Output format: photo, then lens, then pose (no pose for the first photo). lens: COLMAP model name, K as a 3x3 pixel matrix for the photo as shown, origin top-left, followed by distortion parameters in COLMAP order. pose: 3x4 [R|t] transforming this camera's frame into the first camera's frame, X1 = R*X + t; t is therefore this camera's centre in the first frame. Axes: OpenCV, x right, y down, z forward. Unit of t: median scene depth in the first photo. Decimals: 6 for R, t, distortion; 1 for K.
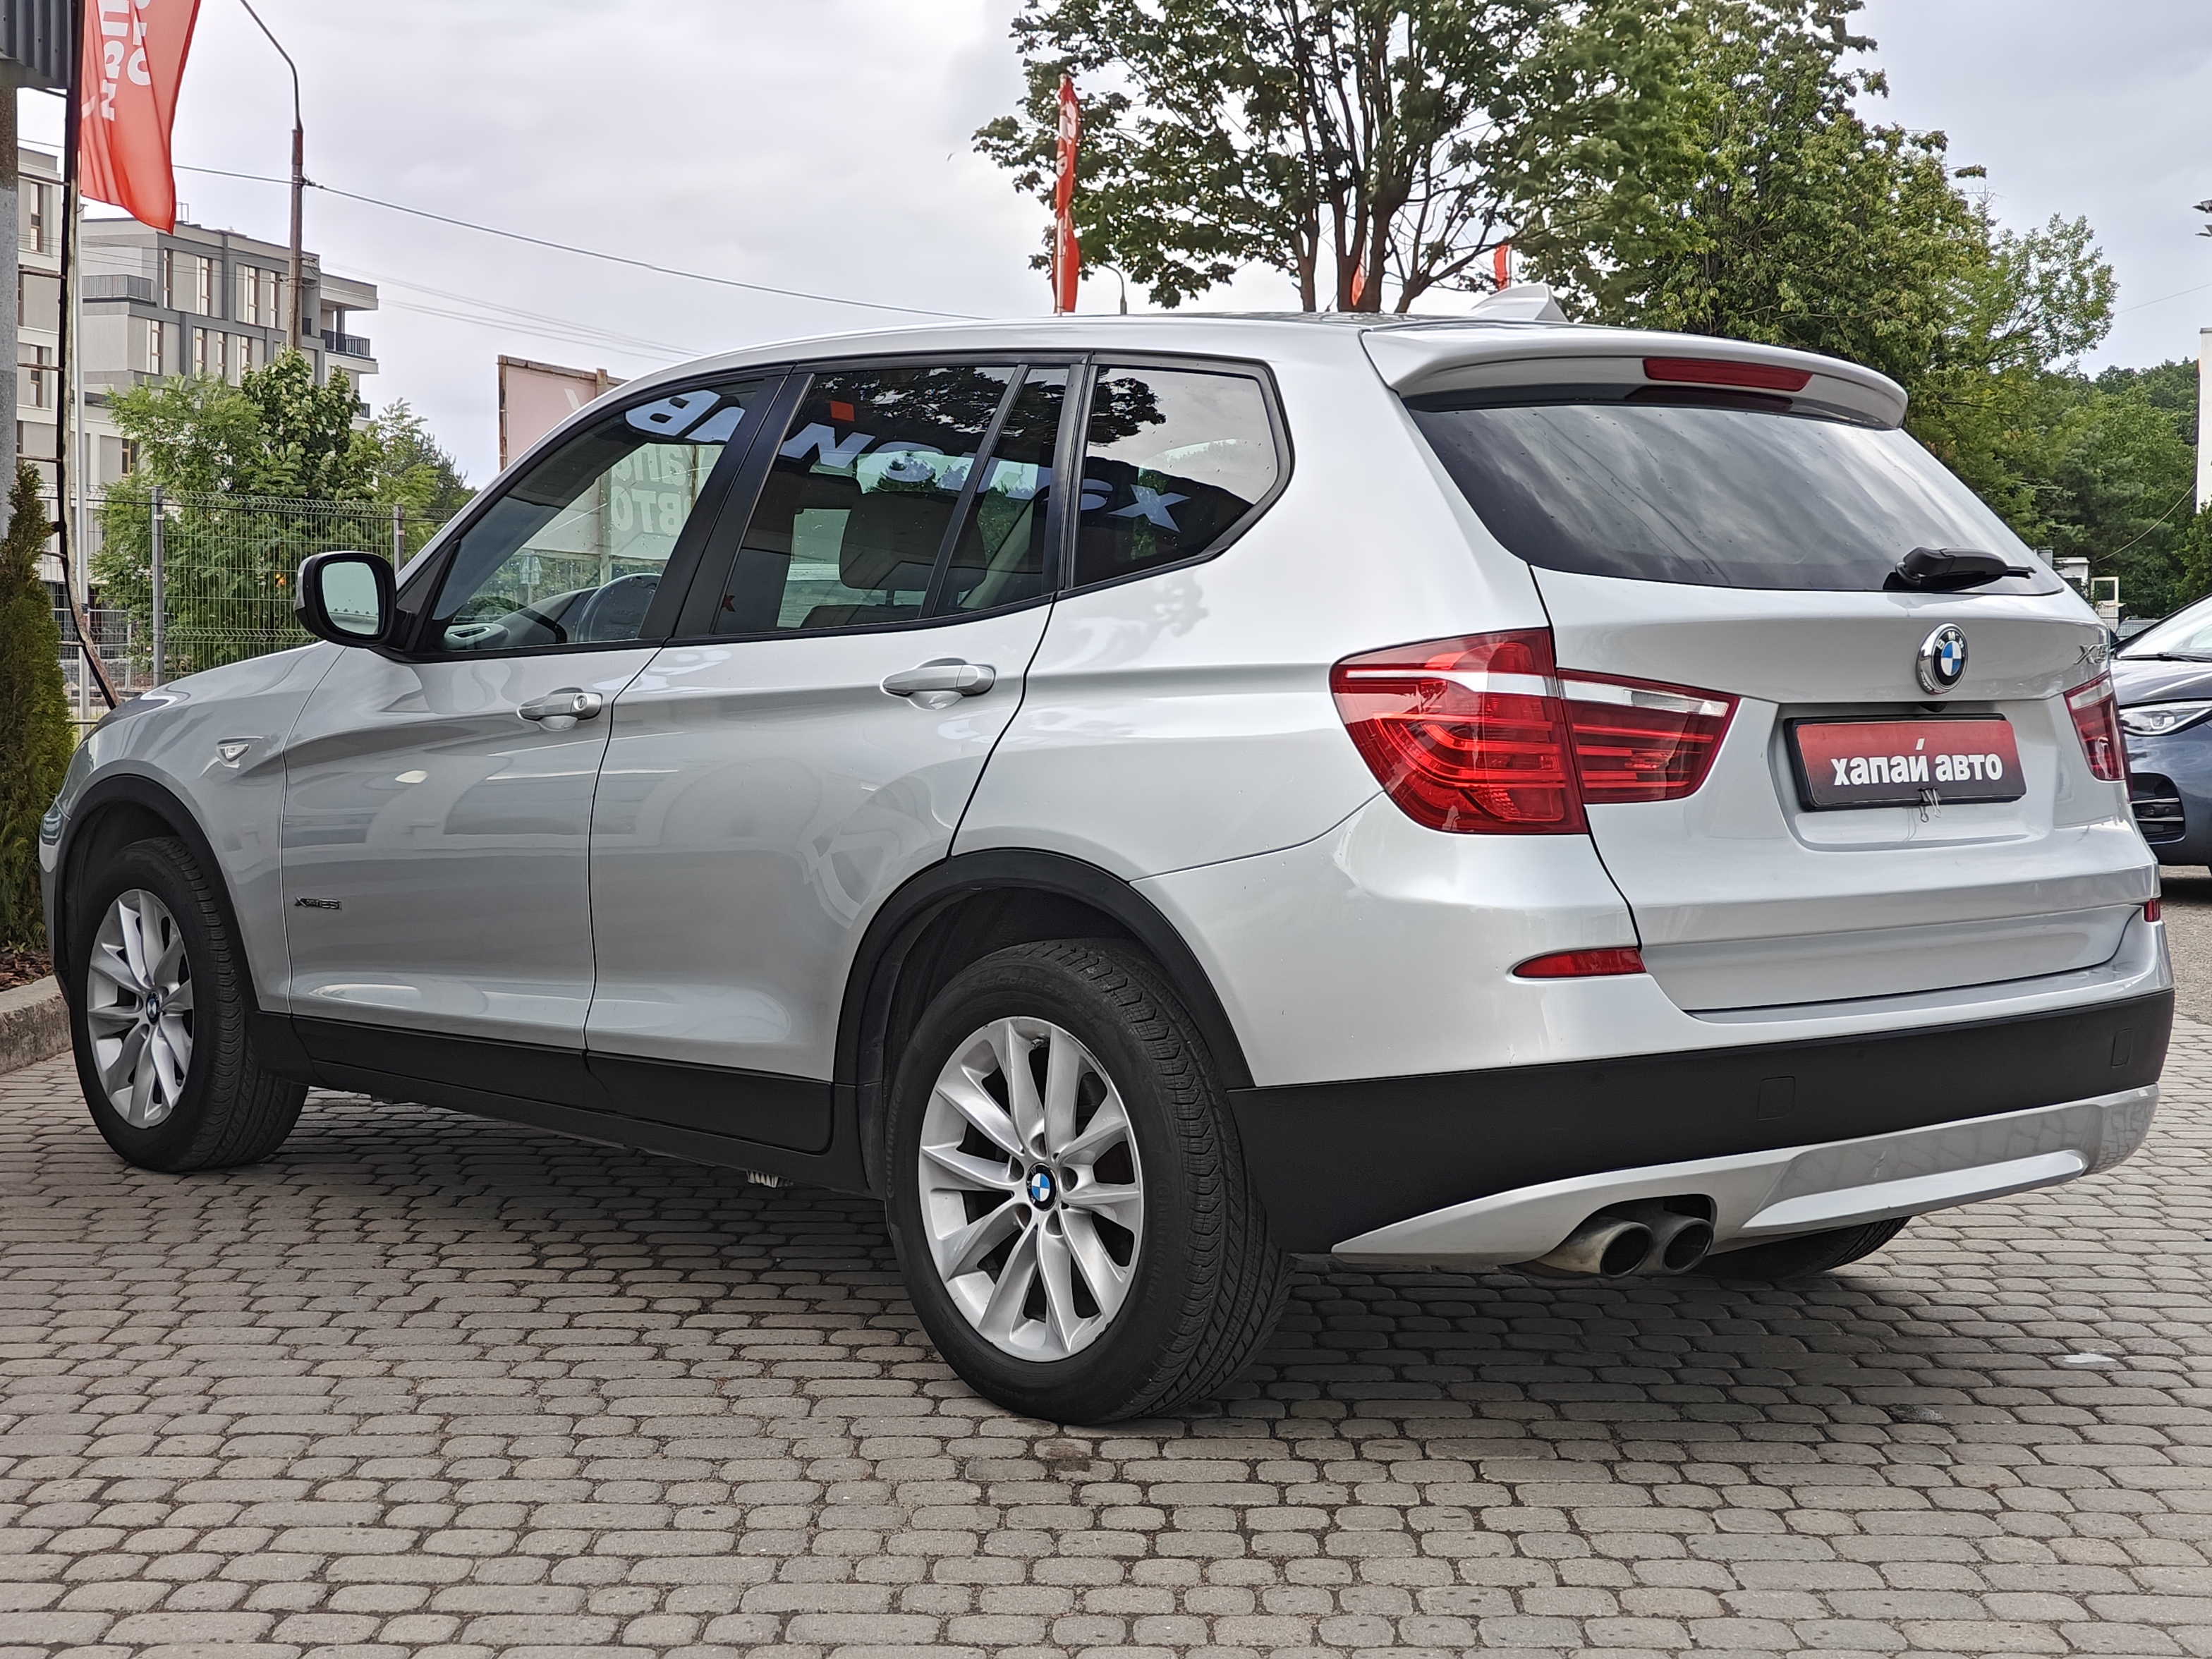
lens RADIAL K [[3280.8, 0, 1106.0], [0, 3280.8, 829.5], [0, 0, 1]] dist [0.015335, 0.002619]
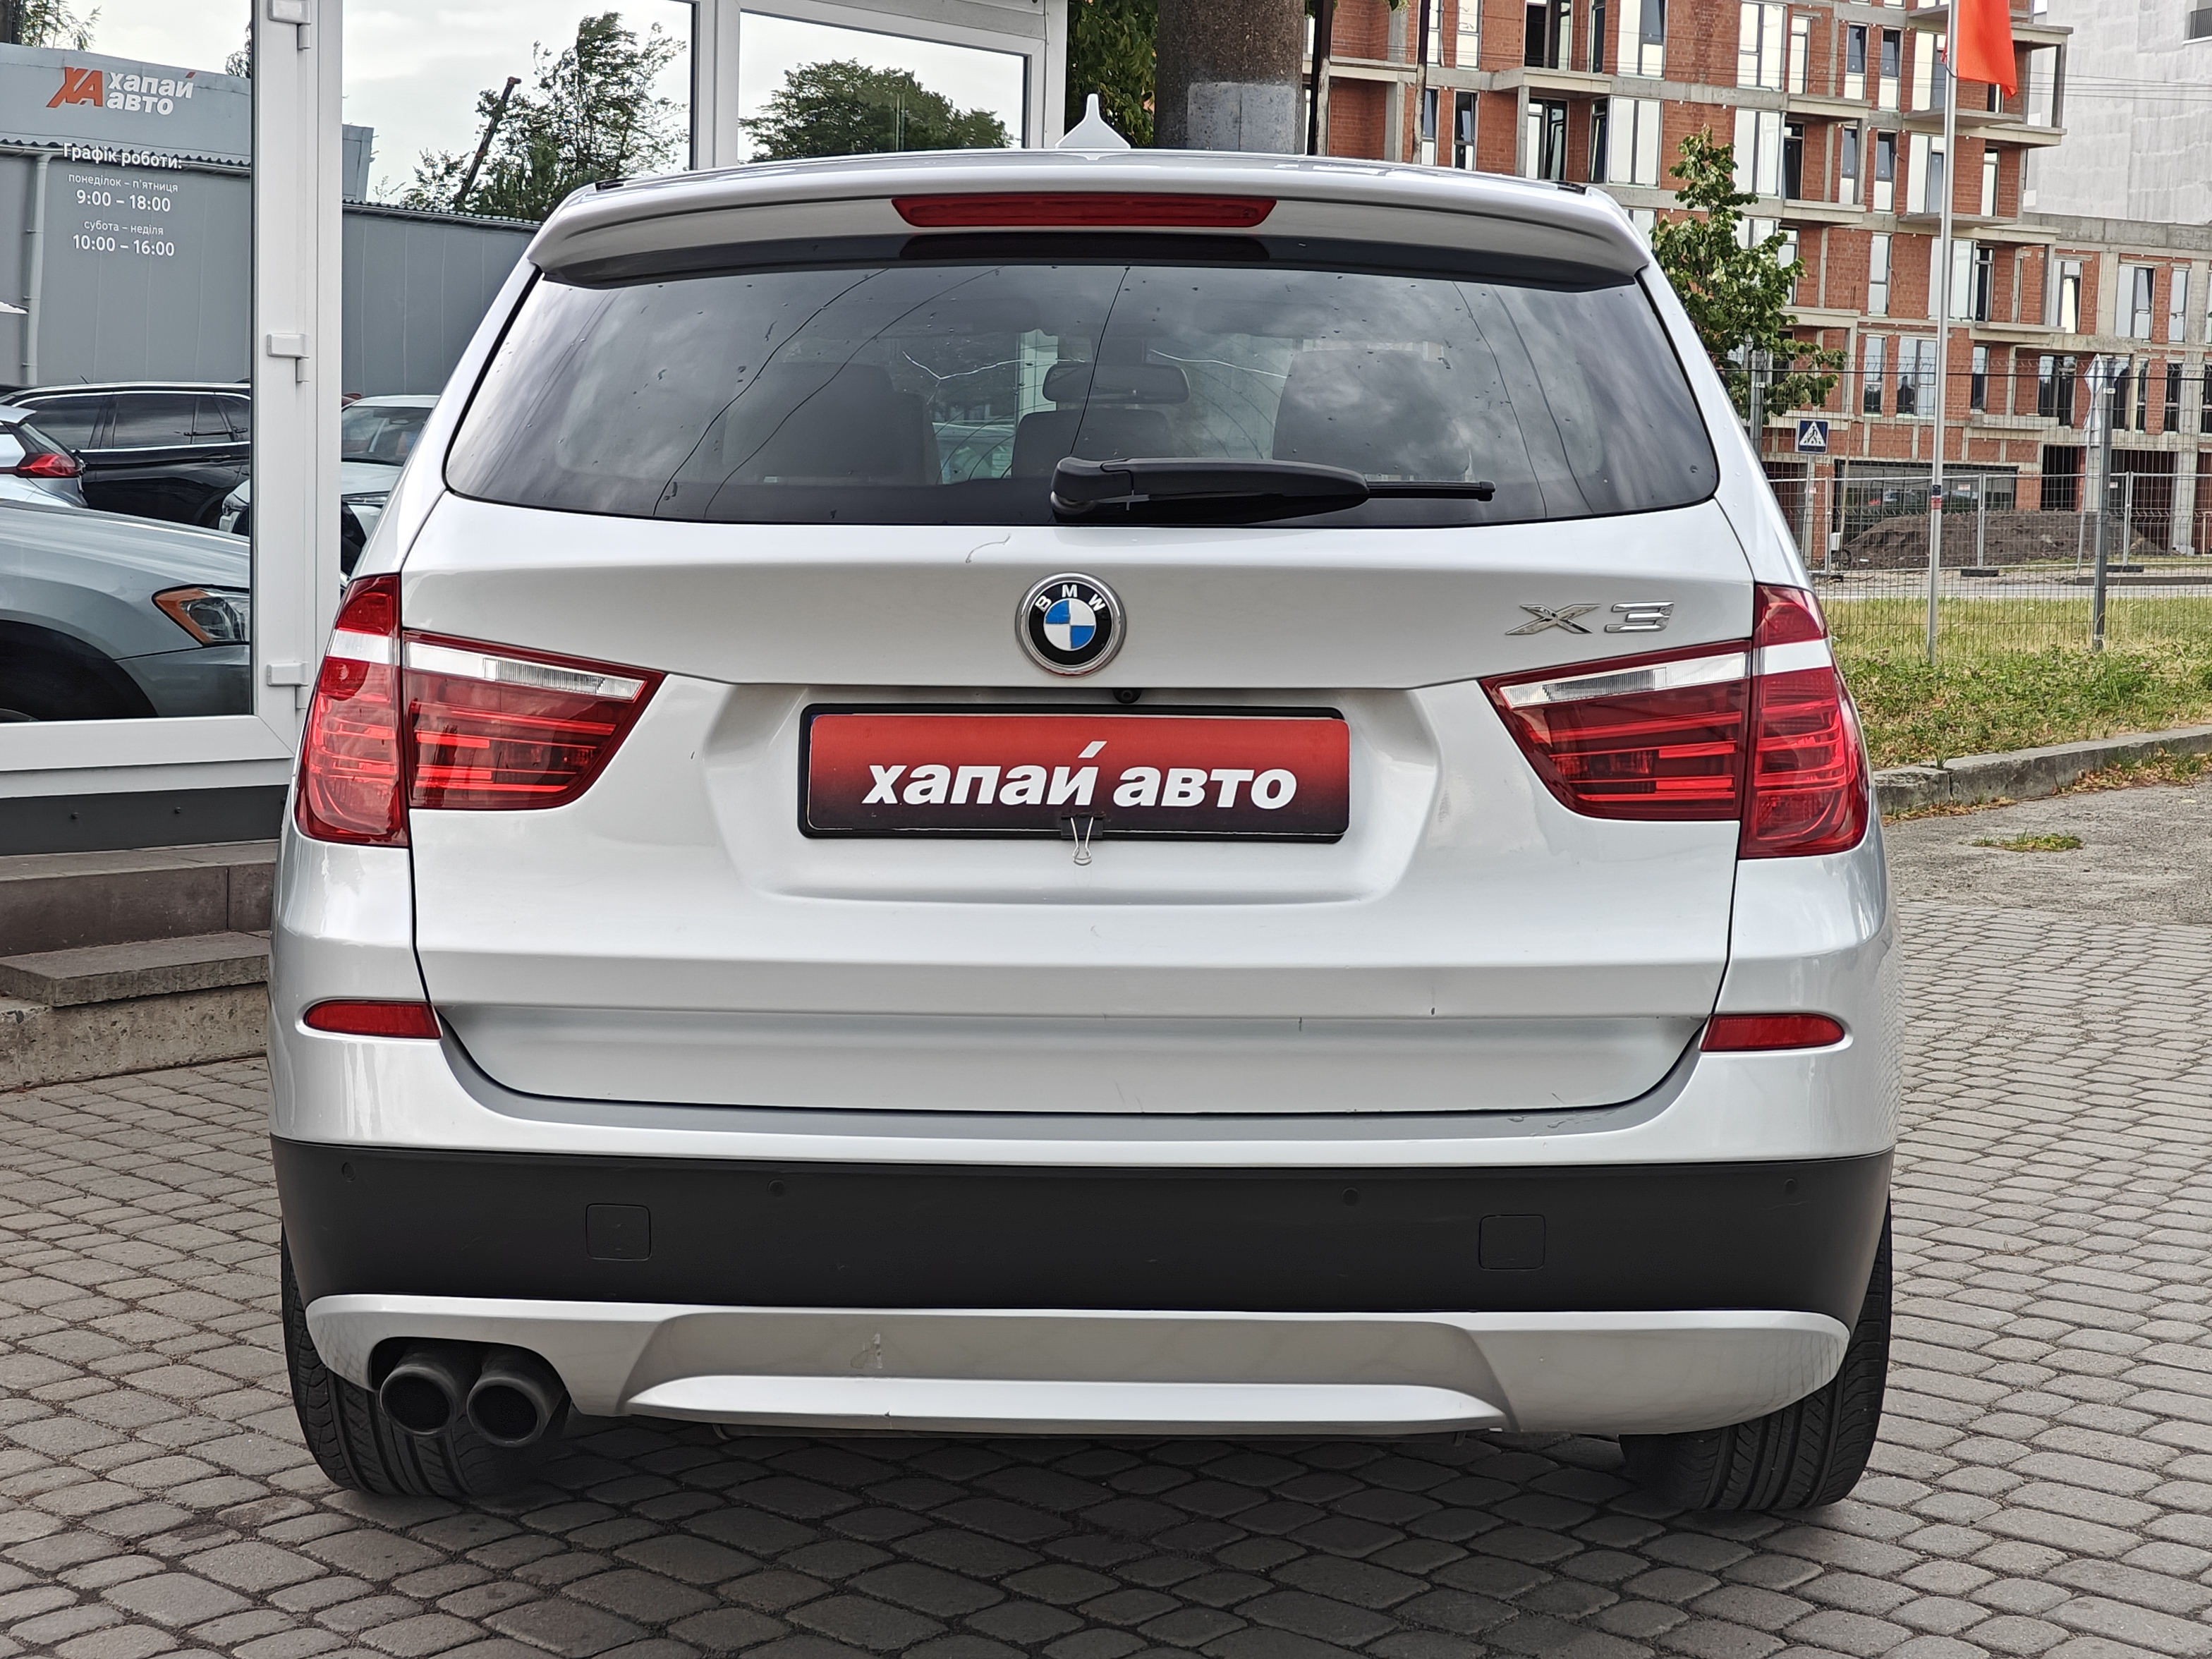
lens RADIAL K [[3280.8, 0, 1106.0], [0, 3280.8, 829.5], [0, 0, 1]] dist [0.015335, 0.002619]
pose [[0.730914, 0.068080, -0.679066, 0.617901], [-0.041956, 0.997612, 0.054856, -0.040674], [0.681179, -0.011604, 0.732025, 0.441421]]
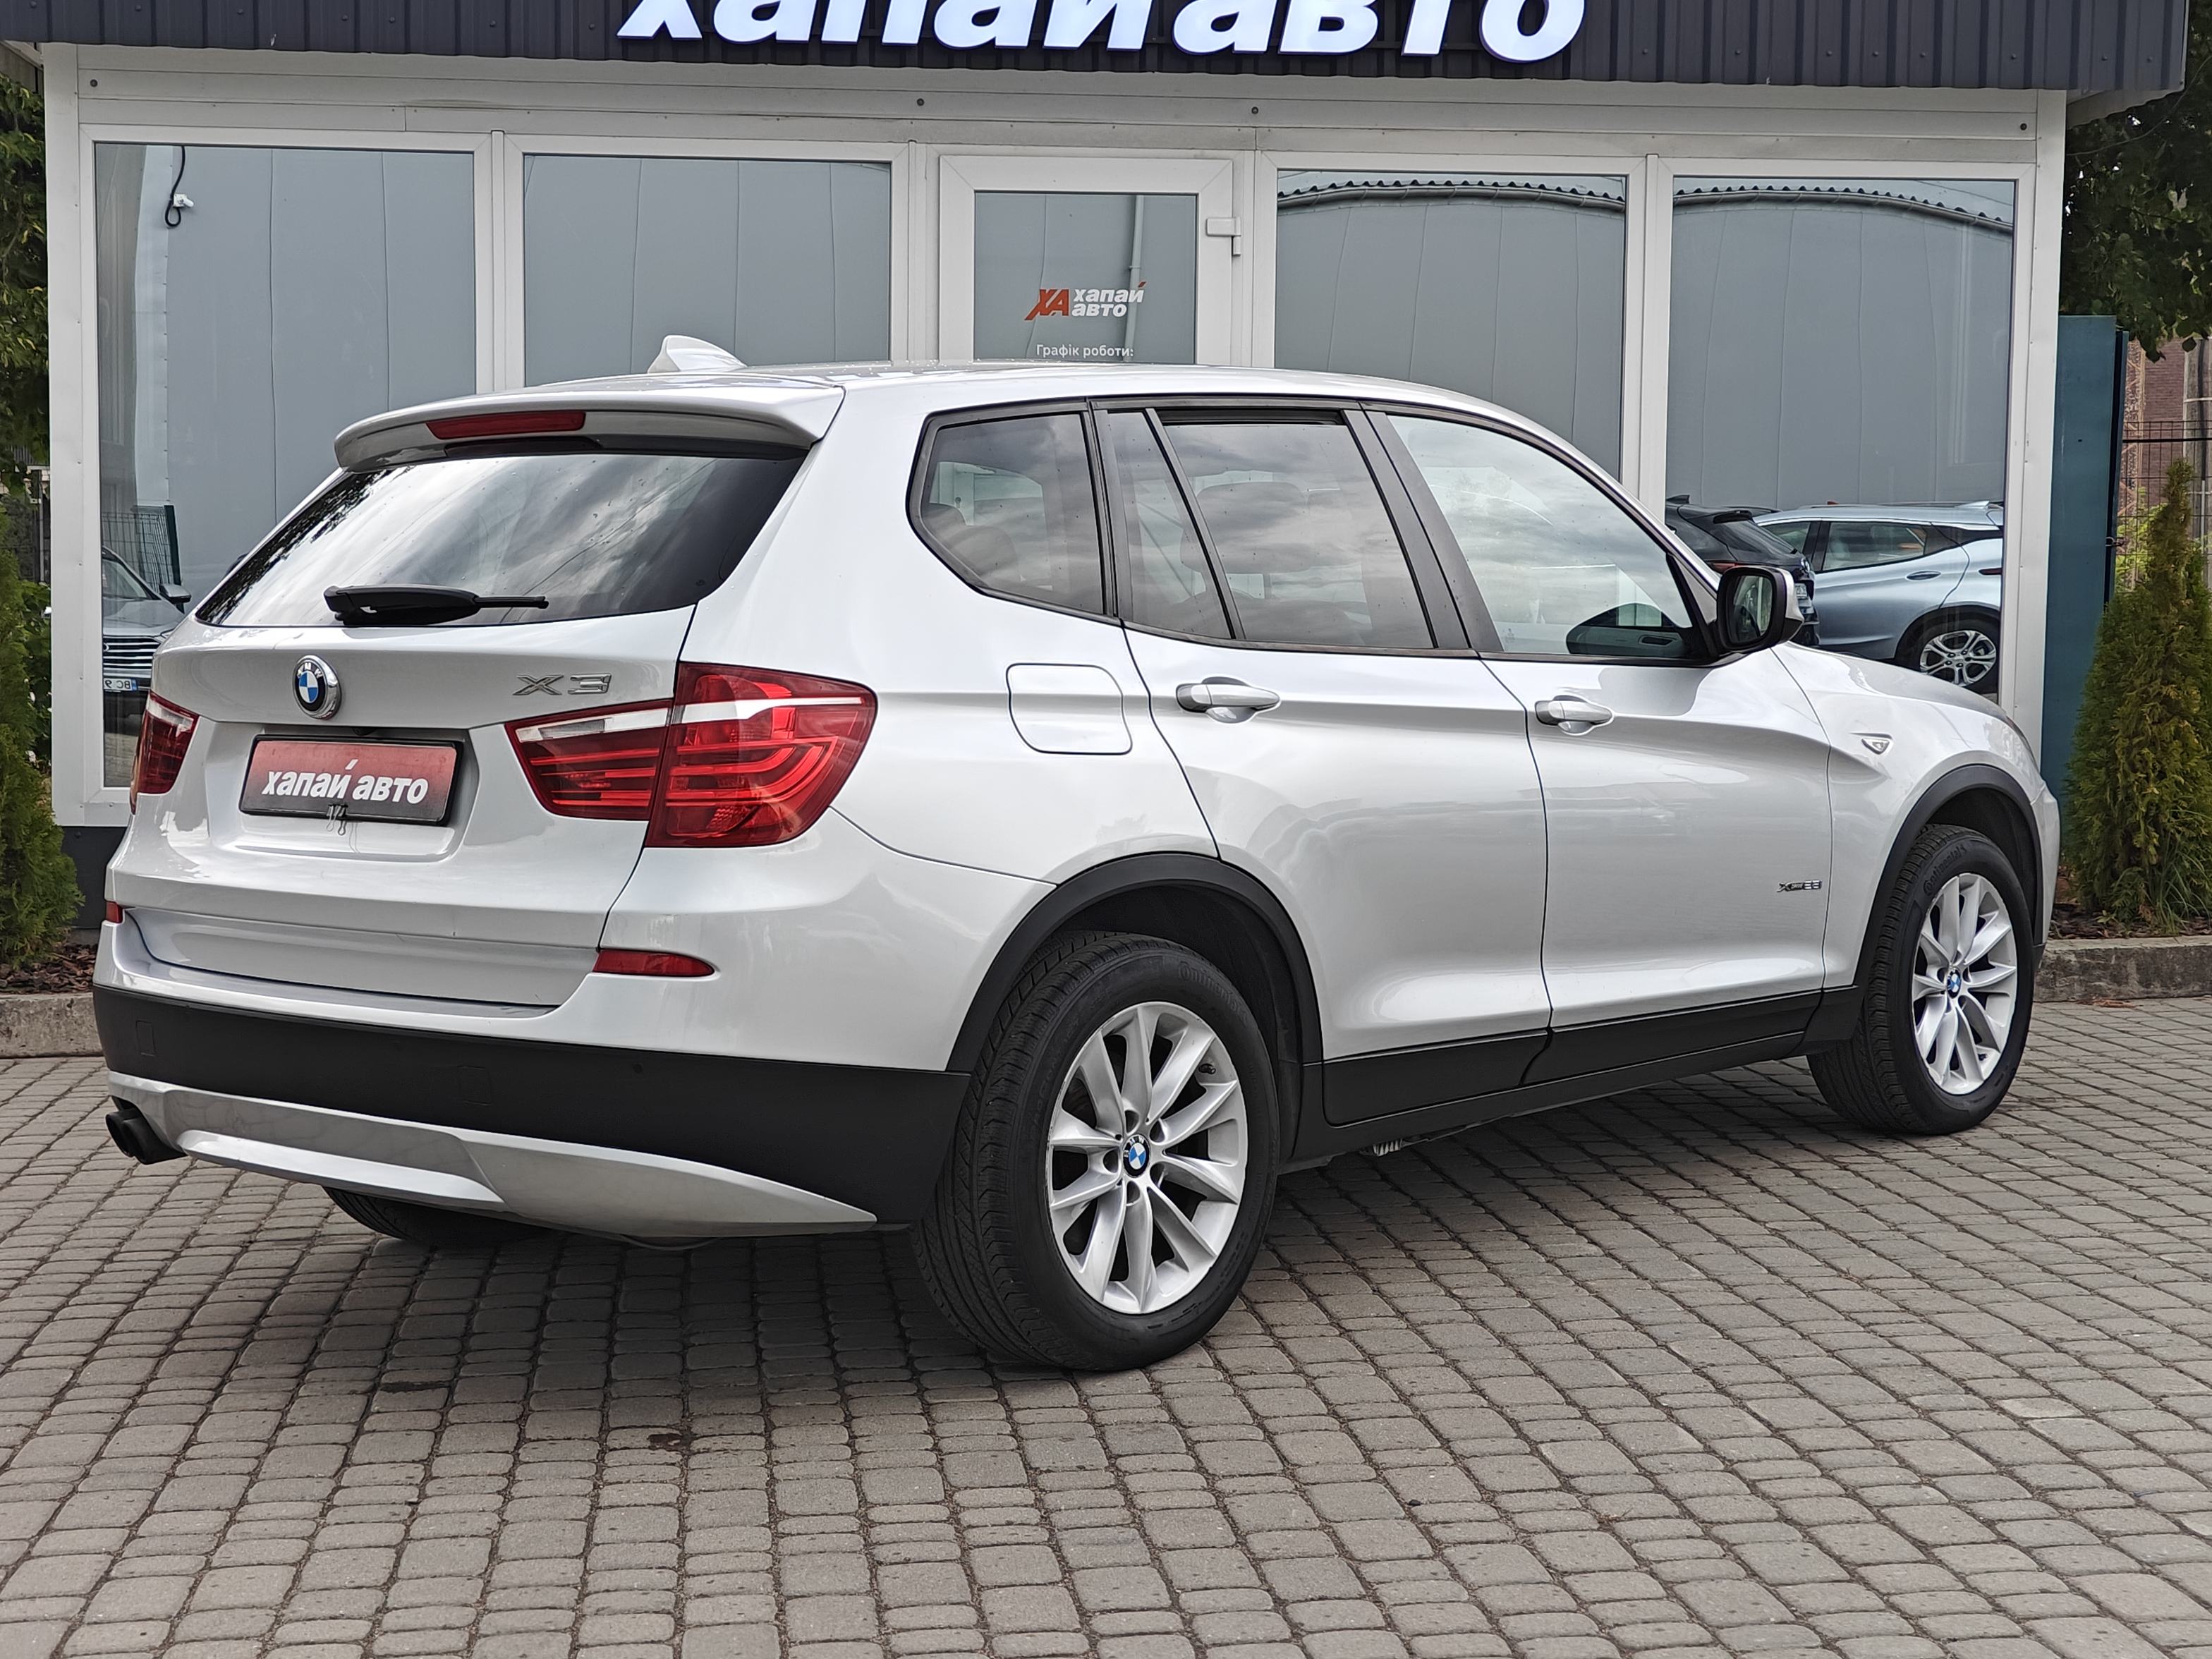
lens RADIAL K [[3349.1, 0, 1106.0], [0, 3349.1, 880.8], [0, 0, 1]] dist [0.037057, 0.070035]
pose [[0.123338, 0.074261, -0.989582, 1.212042], [-0.048673, 0.996449, 0.068710, -0.066666], [0.991170, 0.039691, 0.126515, 0.965821]]
